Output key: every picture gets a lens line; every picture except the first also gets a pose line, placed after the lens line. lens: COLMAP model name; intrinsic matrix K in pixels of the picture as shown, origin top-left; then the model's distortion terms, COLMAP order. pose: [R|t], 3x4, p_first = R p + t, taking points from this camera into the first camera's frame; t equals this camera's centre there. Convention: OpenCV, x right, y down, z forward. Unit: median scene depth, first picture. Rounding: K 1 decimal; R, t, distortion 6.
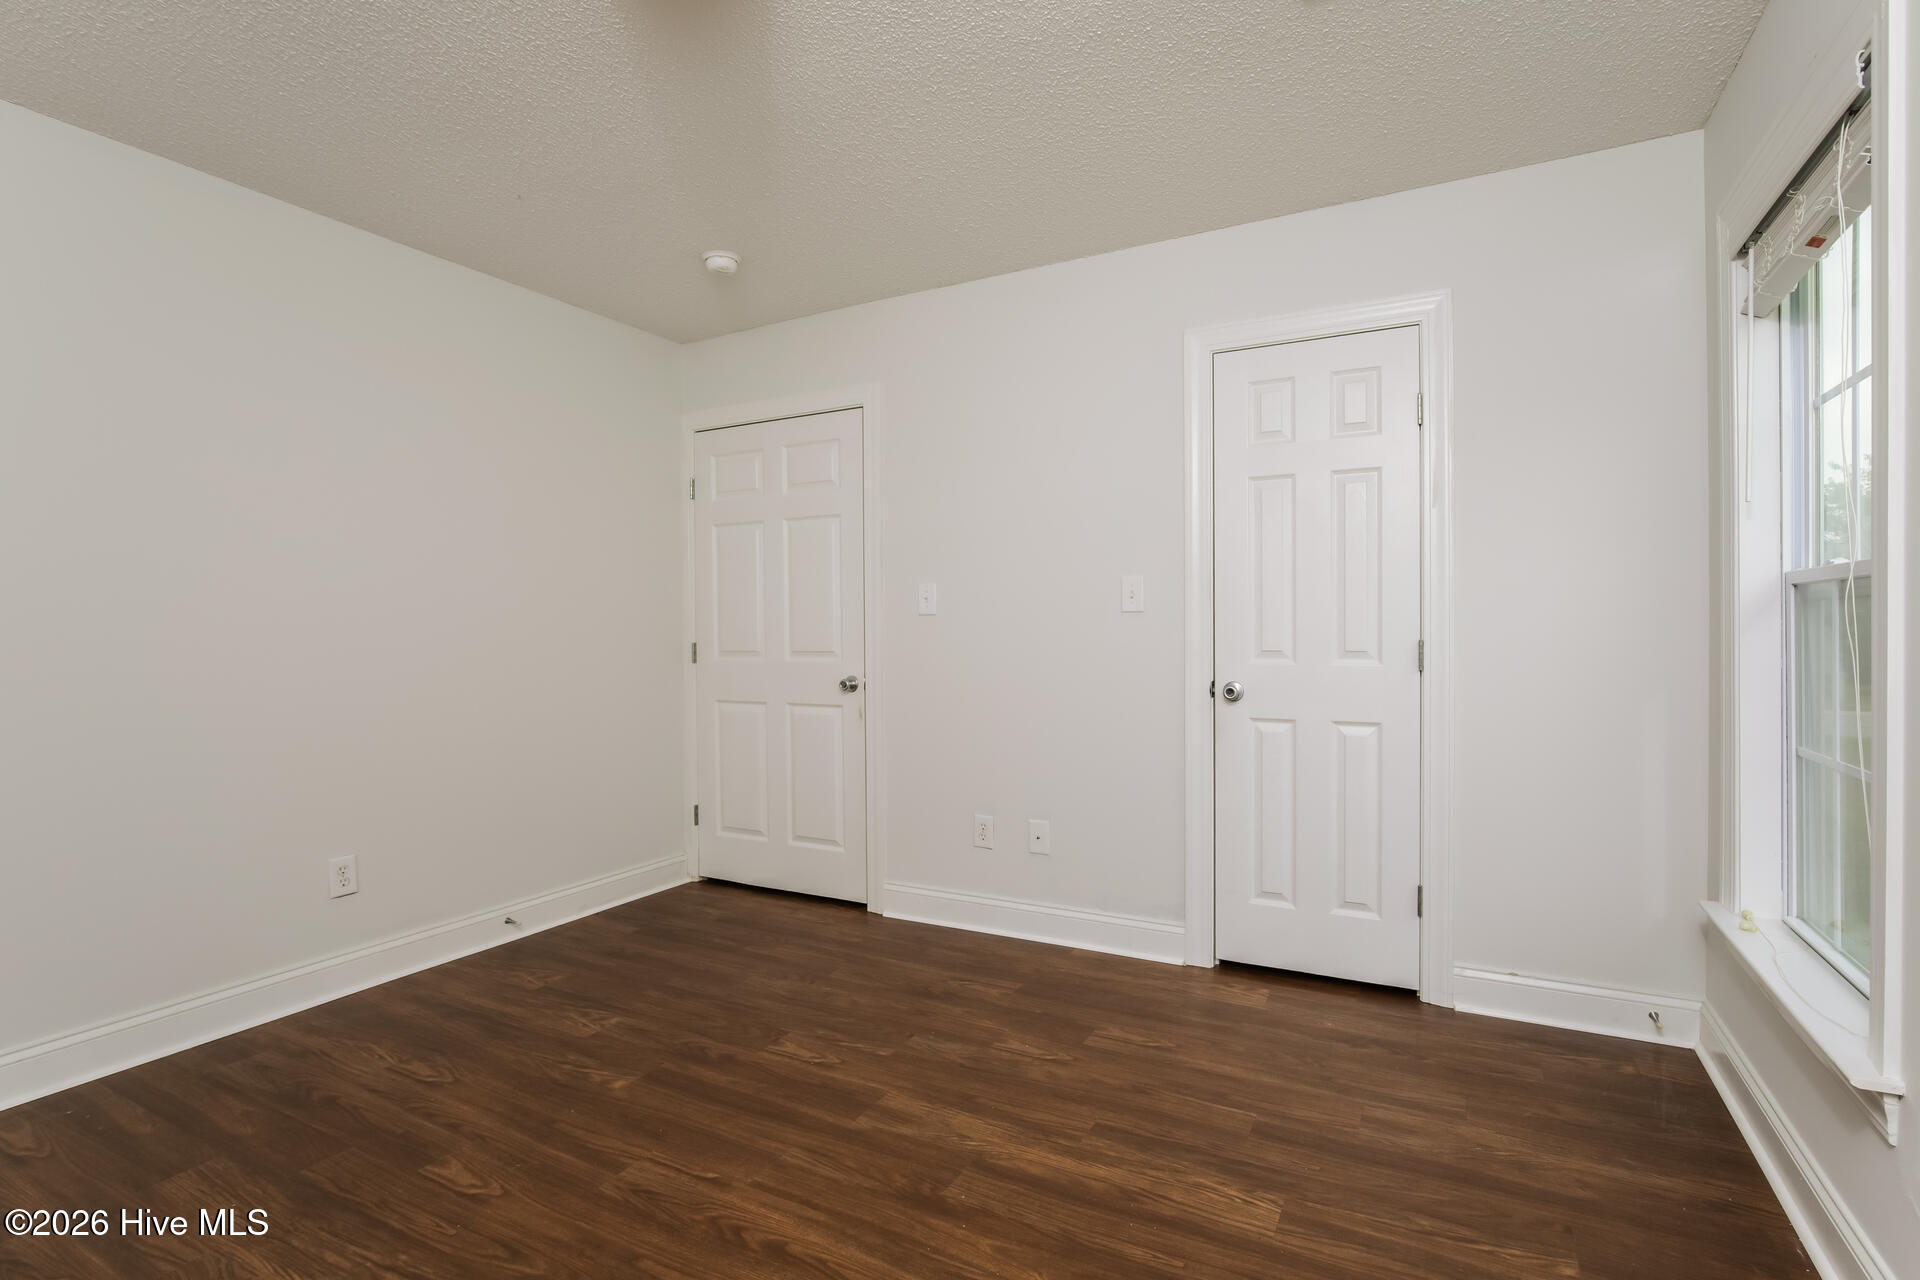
lens RADIAL K [[887.8, 0, 944.7], [0, 887.8, 648.5], [0, 0, 1]] dist [-0.021618, 0.008797]
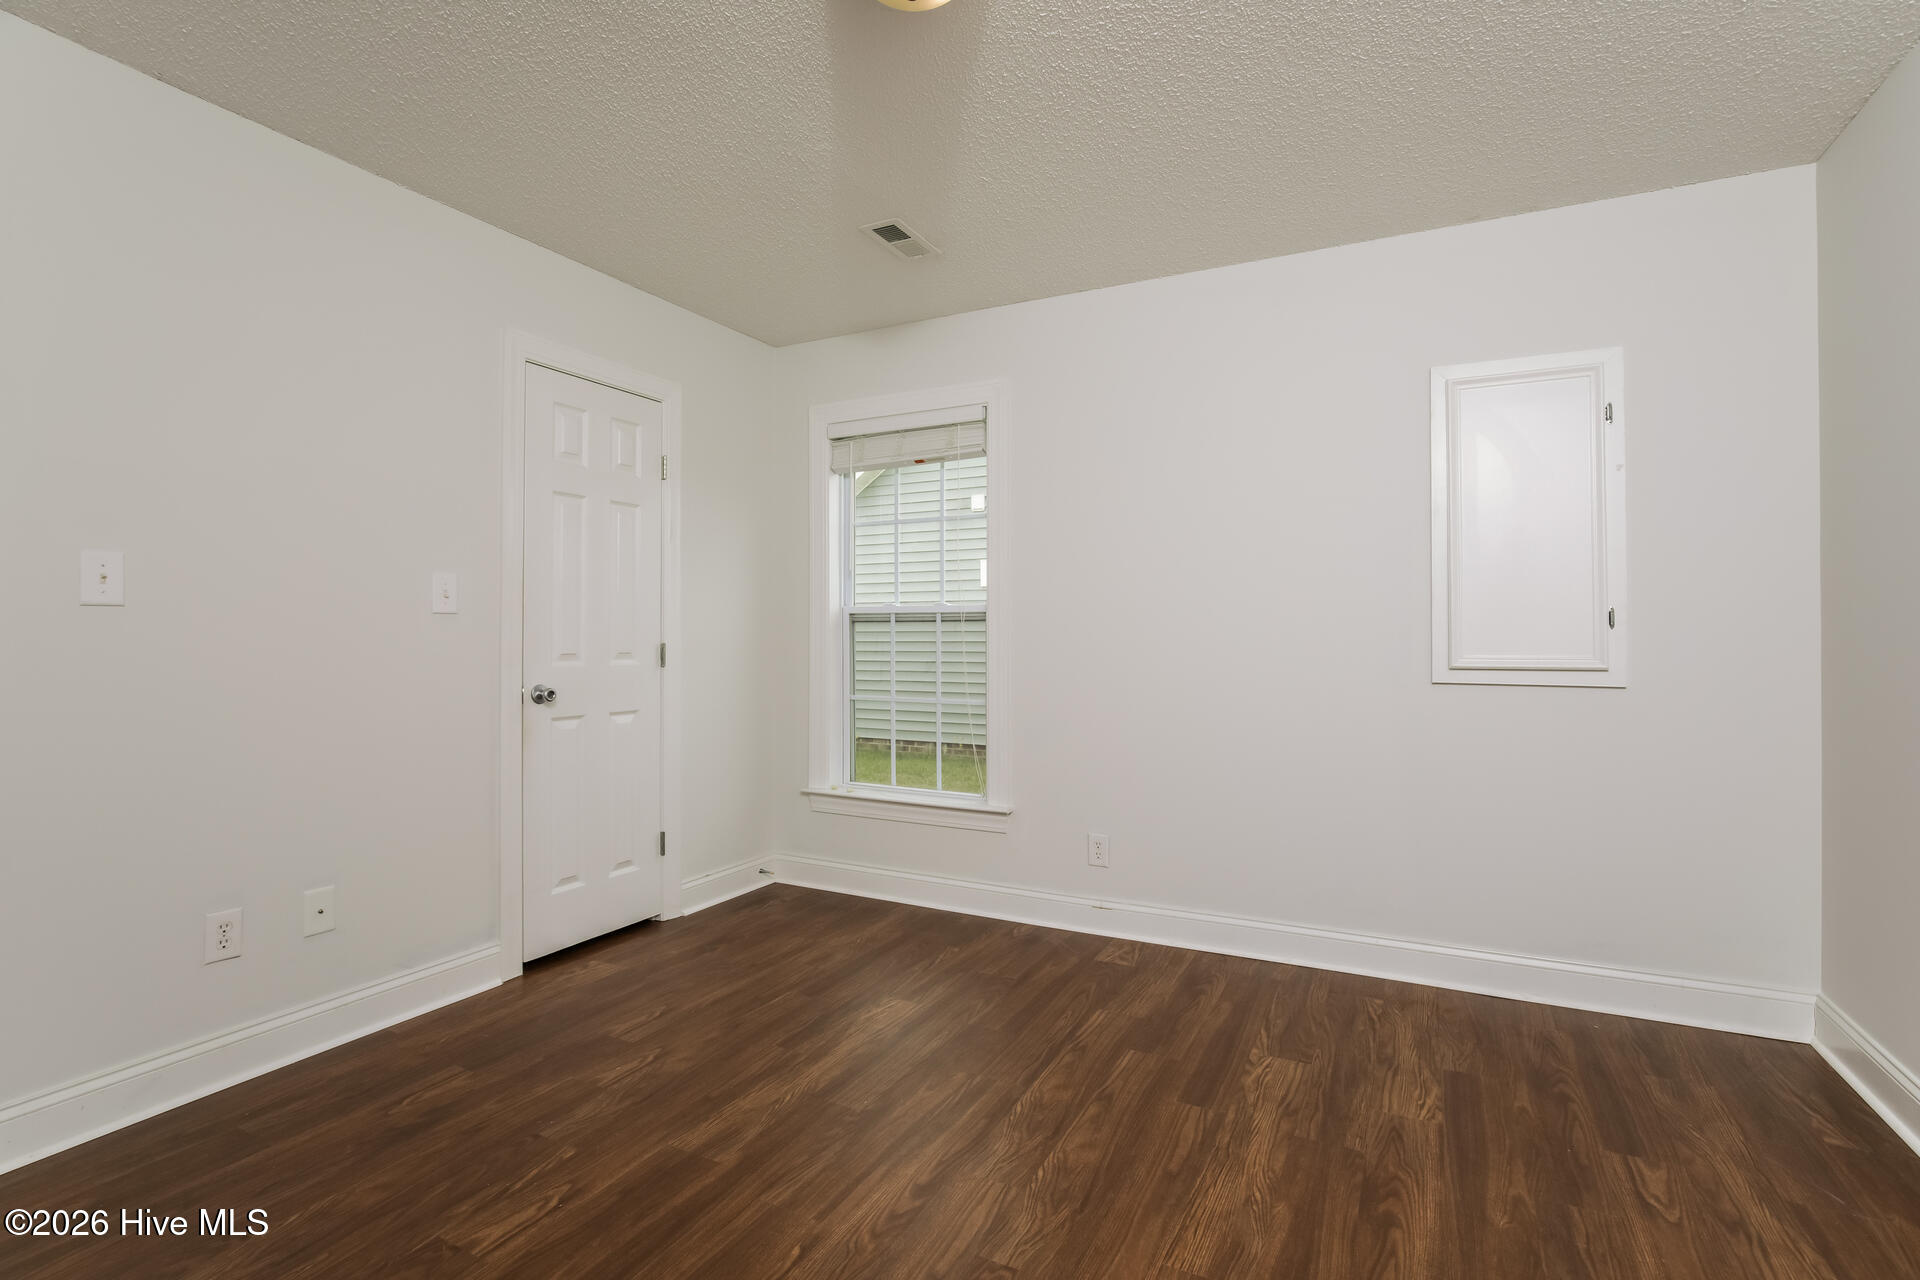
lens RADIAL K [[823.8, 0, 1003.1], [0, 823.8, 630.7], [0, 0, 1]] dist [-0.001225, 0.000051]
pose [[0.002000, 0.013156, 0.999911, -0.761259], [0.017361, 0.999762, -0.013189, -0.004911], [-0.999847, 0.017386, 0.001771, 0.543007]]
